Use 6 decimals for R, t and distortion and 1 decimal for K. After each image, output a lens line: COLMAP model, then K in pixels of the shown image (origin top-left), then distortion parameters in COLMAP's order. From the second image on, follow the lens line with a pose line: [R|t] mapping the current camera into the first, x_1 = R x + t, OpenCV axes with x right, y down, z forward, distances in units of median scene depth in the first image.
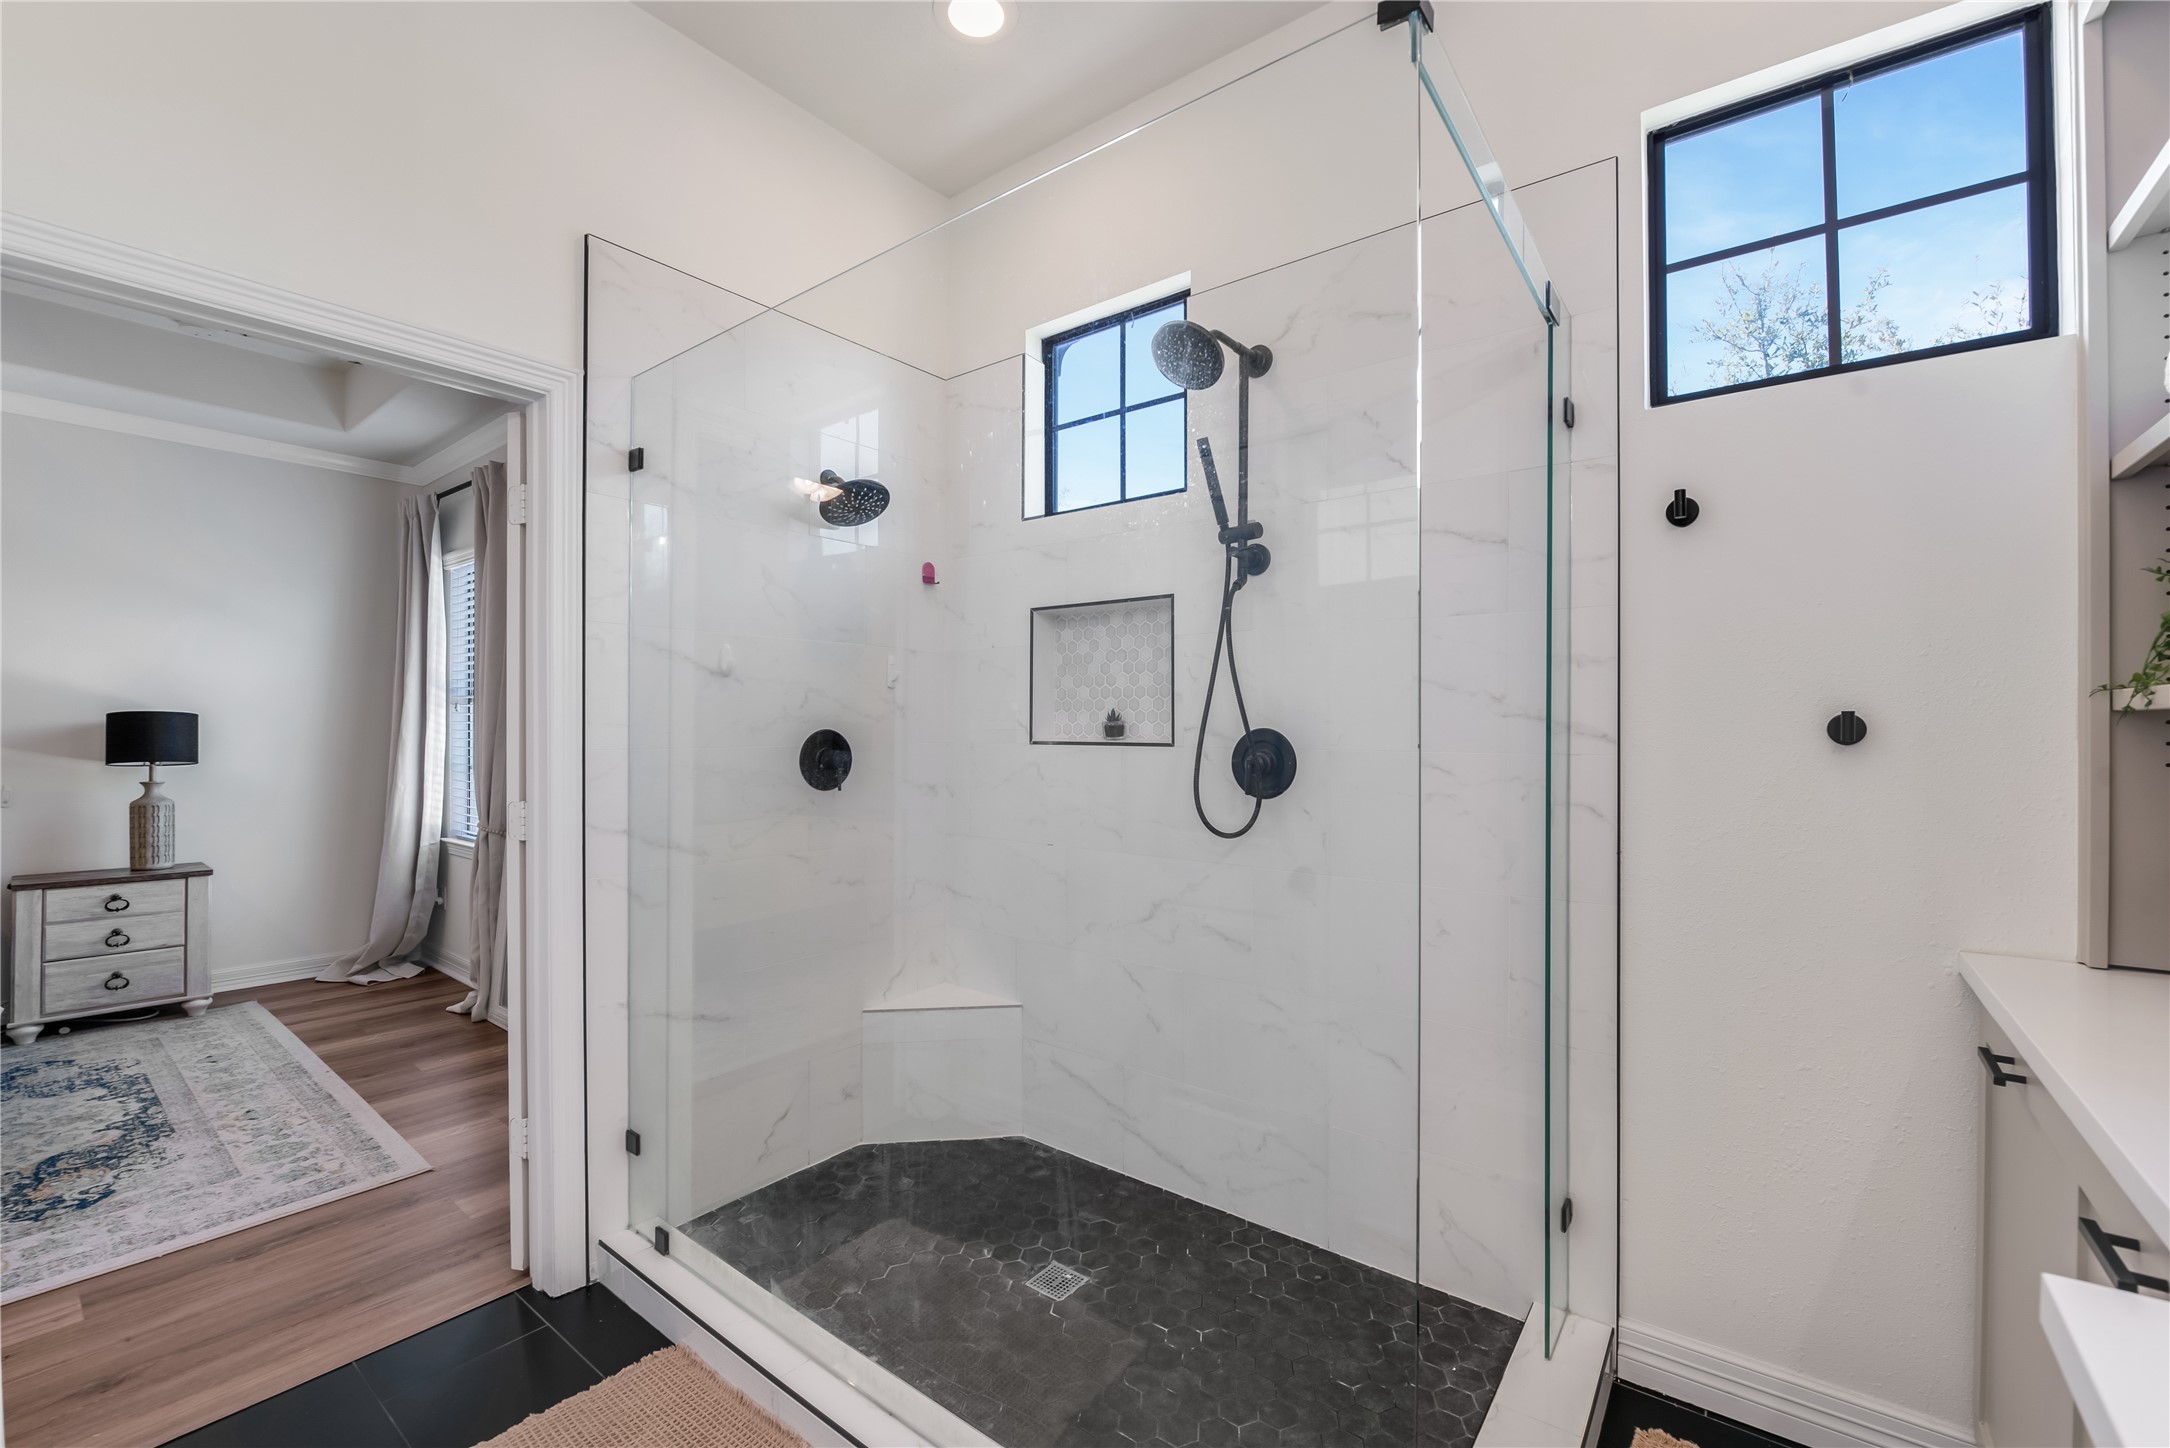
lens RADIAL K [[898.5, 0, 1087.7], [0, 898.5, 725.2], [0, 0, 1]] dist [-0.011545, -0.001132]
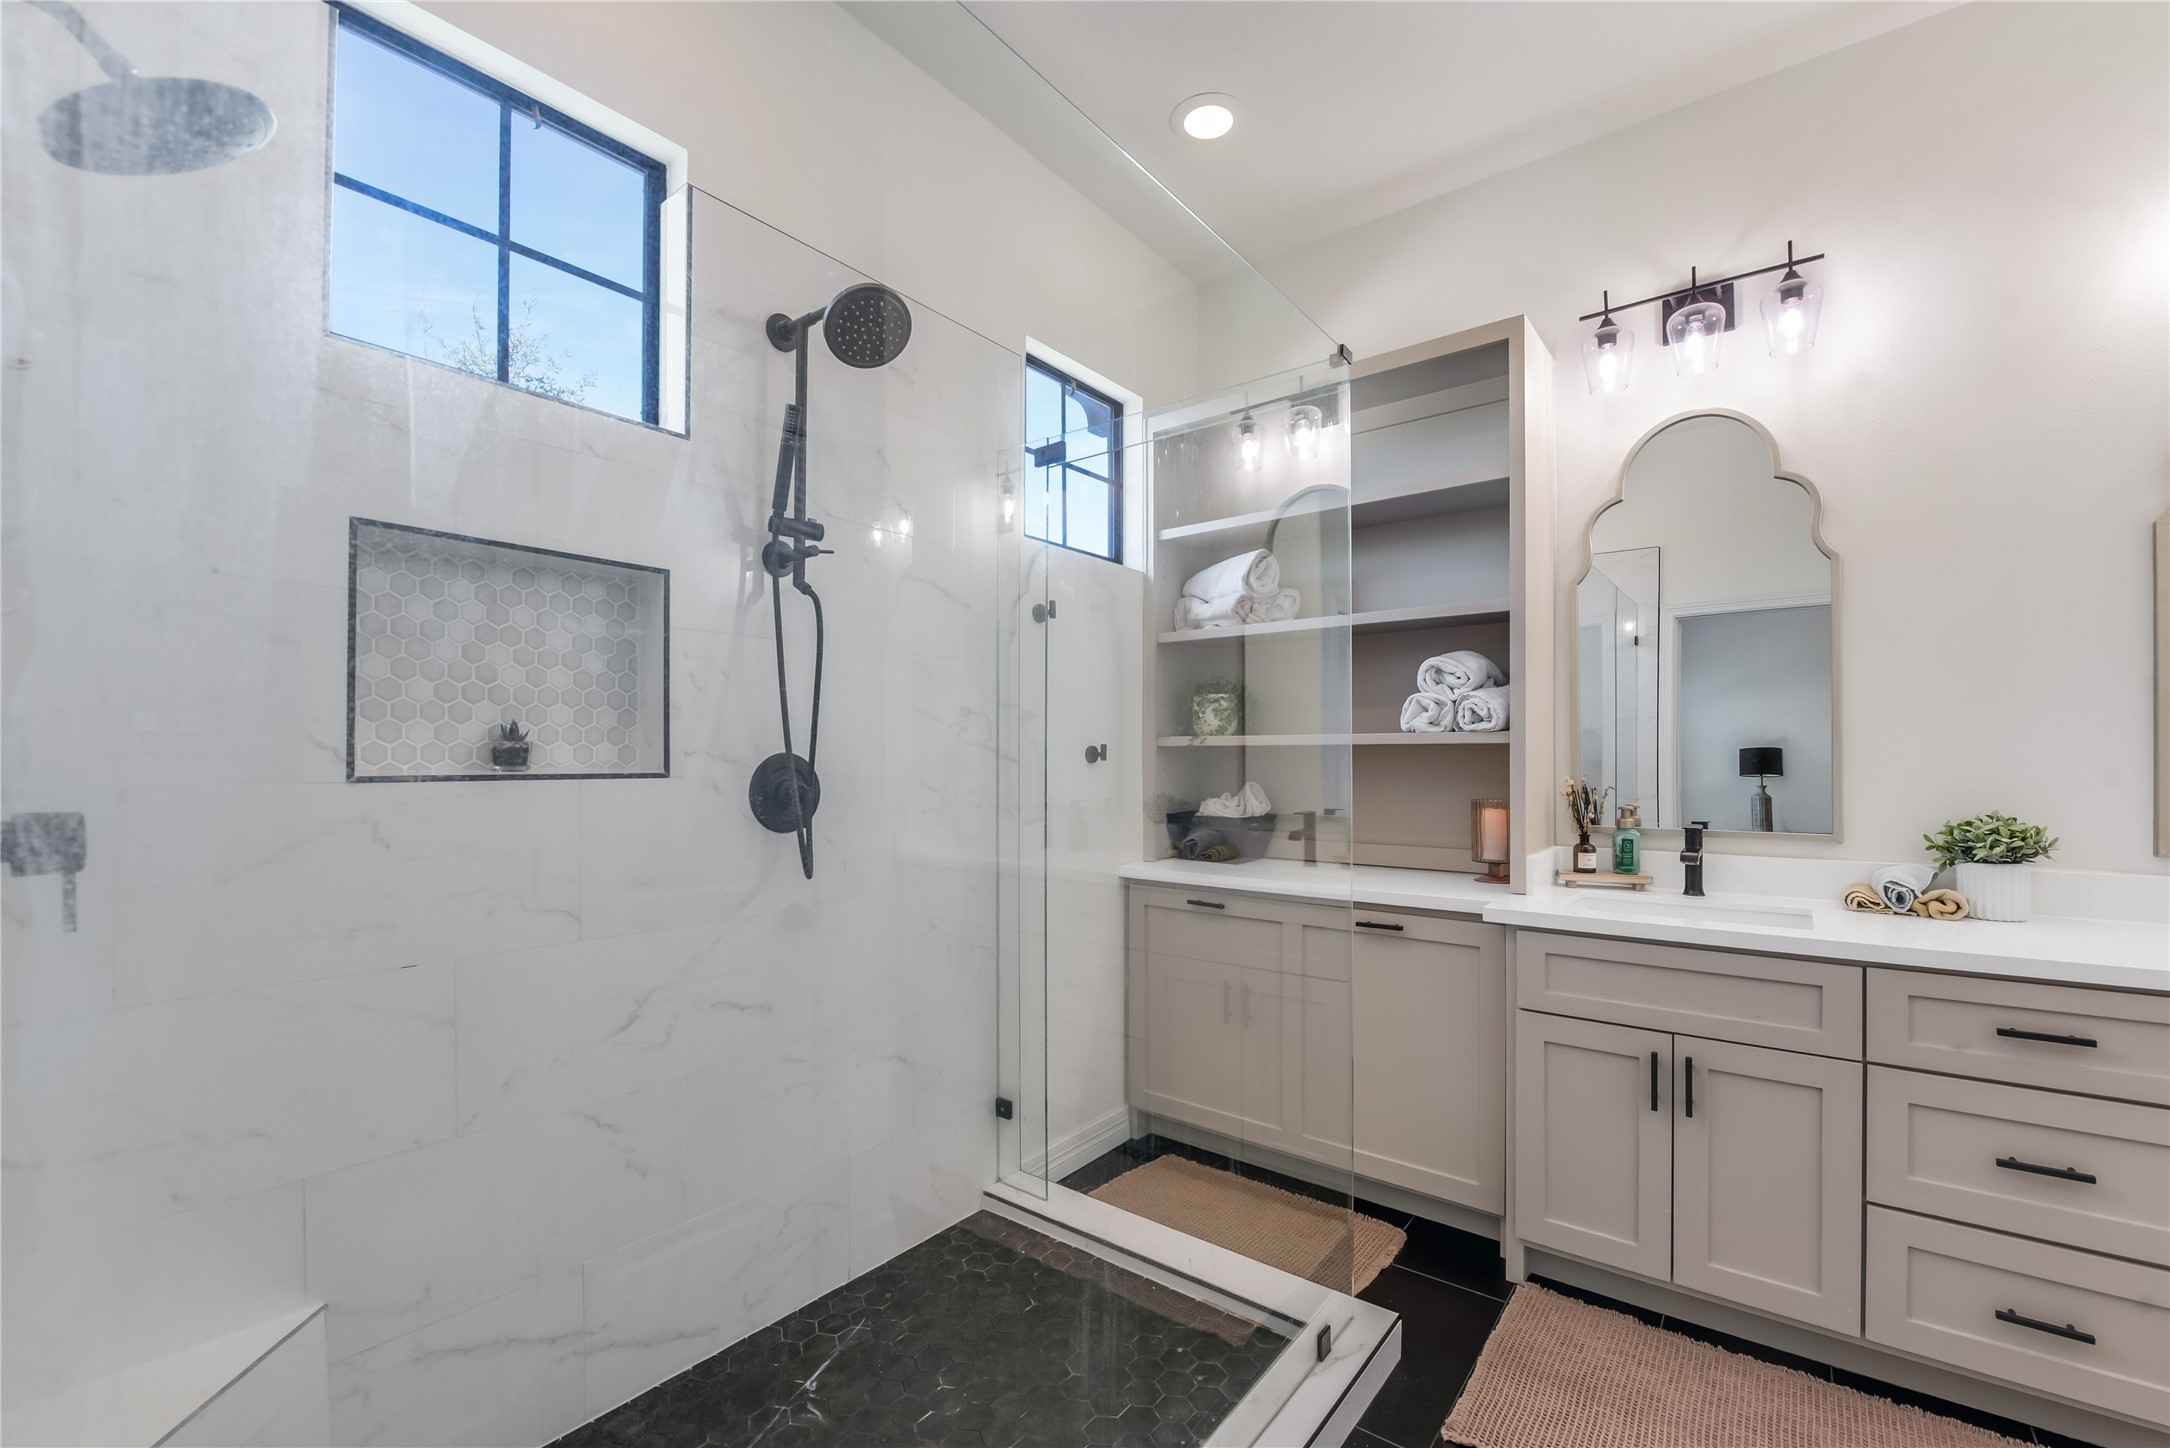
lens RADIAL K [[898.5, 0, 1095.4], [0, 898.5, 752.5], [0, 0, 1]] dist [-0.011545, -0.001132]
pose [[0.011335, 0.000587, 0.999936, -0.694971], [-0.006375, 0.999980, -0.000515, 0.001646], [-0.999915, -0.006368, 0.011339, 0.698862]]
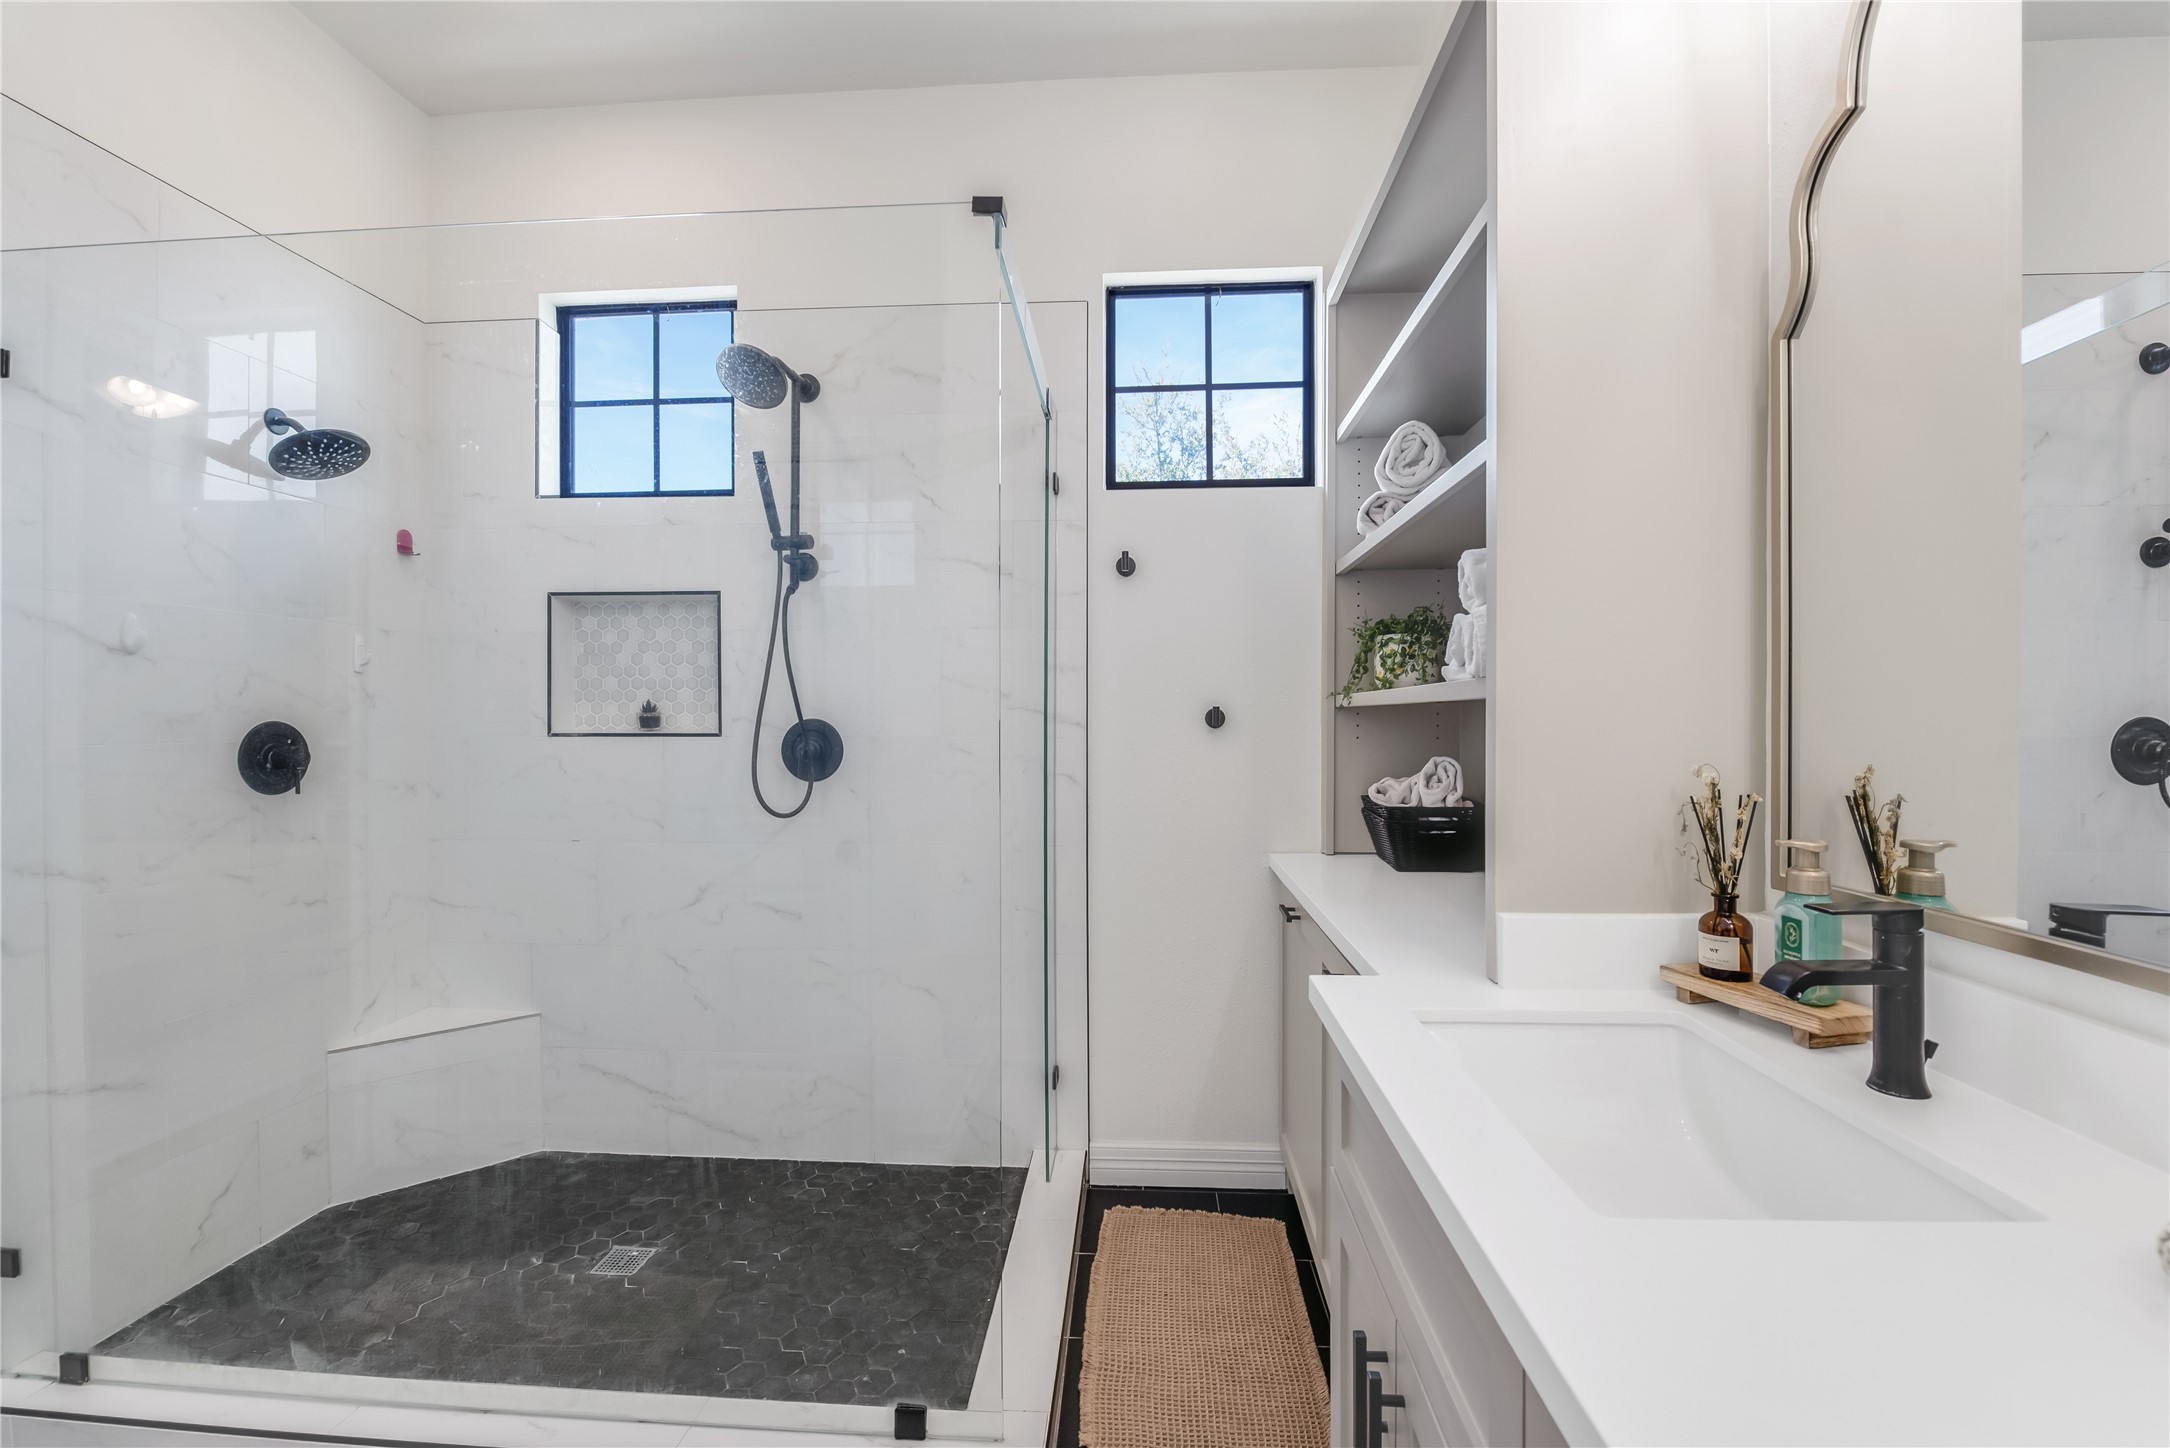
lens RADIAL K [[898.5, 0, 1103.2], [0, 898.5, 730.3], [0, 0, 1]] dist [-0.011545, -0.001132]
pose [[0.825365, -0.009064, 0.564526, -0.138928], [0.000394, 0.999880, 0.015477, 0.000591], [-0.564599, -0.012552, 0.825270, -0.129969]]
